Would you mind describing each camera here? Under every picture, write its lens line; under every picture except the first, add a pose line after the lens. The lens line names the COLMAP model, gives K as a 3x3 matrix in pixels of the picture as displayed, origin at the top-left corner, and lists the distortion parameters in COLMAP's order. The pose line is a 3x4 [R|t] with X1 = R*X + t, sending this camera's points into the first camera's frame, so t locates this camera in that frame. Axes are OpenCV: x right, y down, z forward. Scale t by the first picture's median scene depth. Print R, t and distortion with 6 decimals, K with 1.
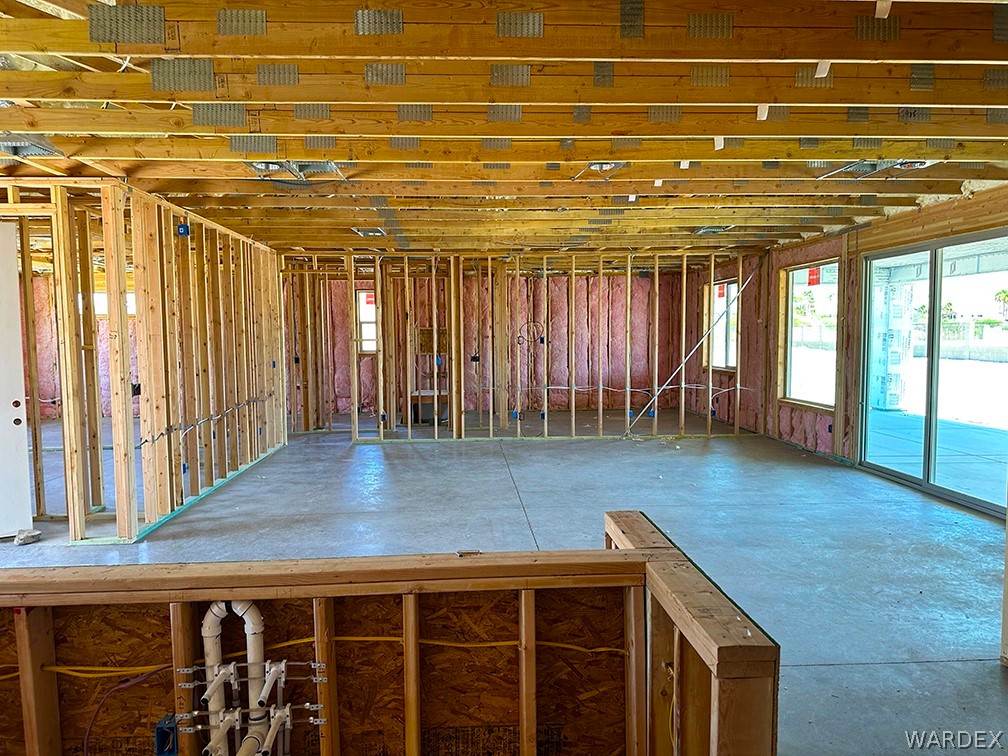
lens RADIAL K [[699.5, 0, 501.6], [0, 699.5, 380.6], [0, 0, 1]] dist [0.004581, -0.001506]
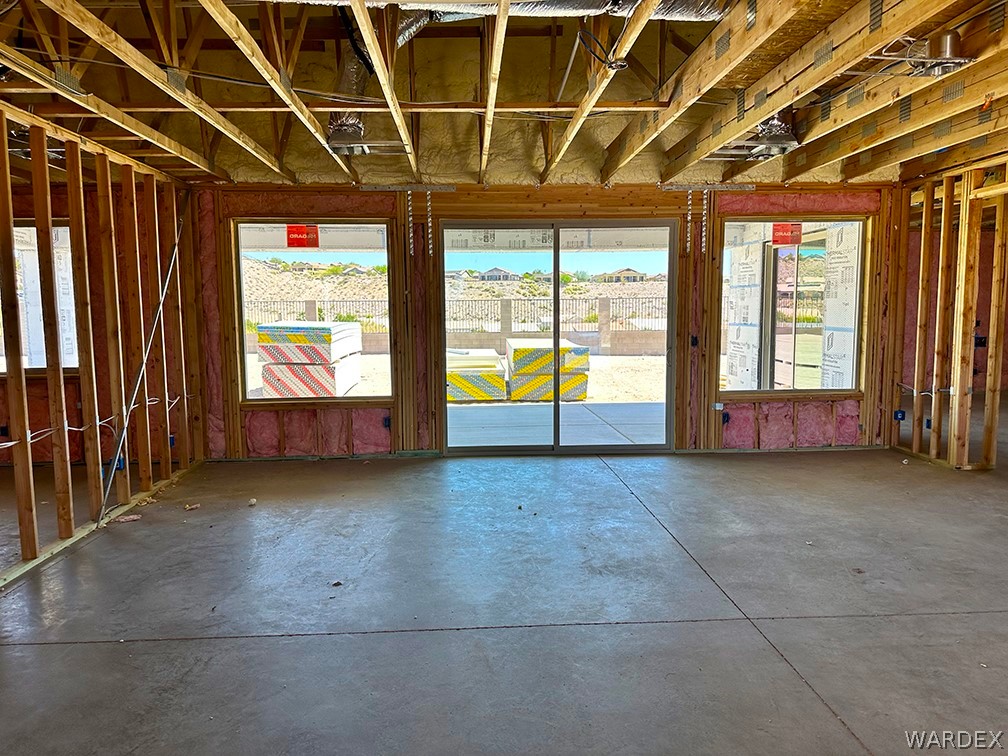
lens RADIAL K [[699.5, 0, 501.1], [0, 699.5, 376.0], [0, 0, 1]] dist [0.004581, -0.001506]
pose [[0.018919, -0.097589, 0.995047, -0.458983], [0.080509, 0.992142, 0.095773, -0.071536], [-0.996574, 0.078298, 0.026627, 1.052547]]
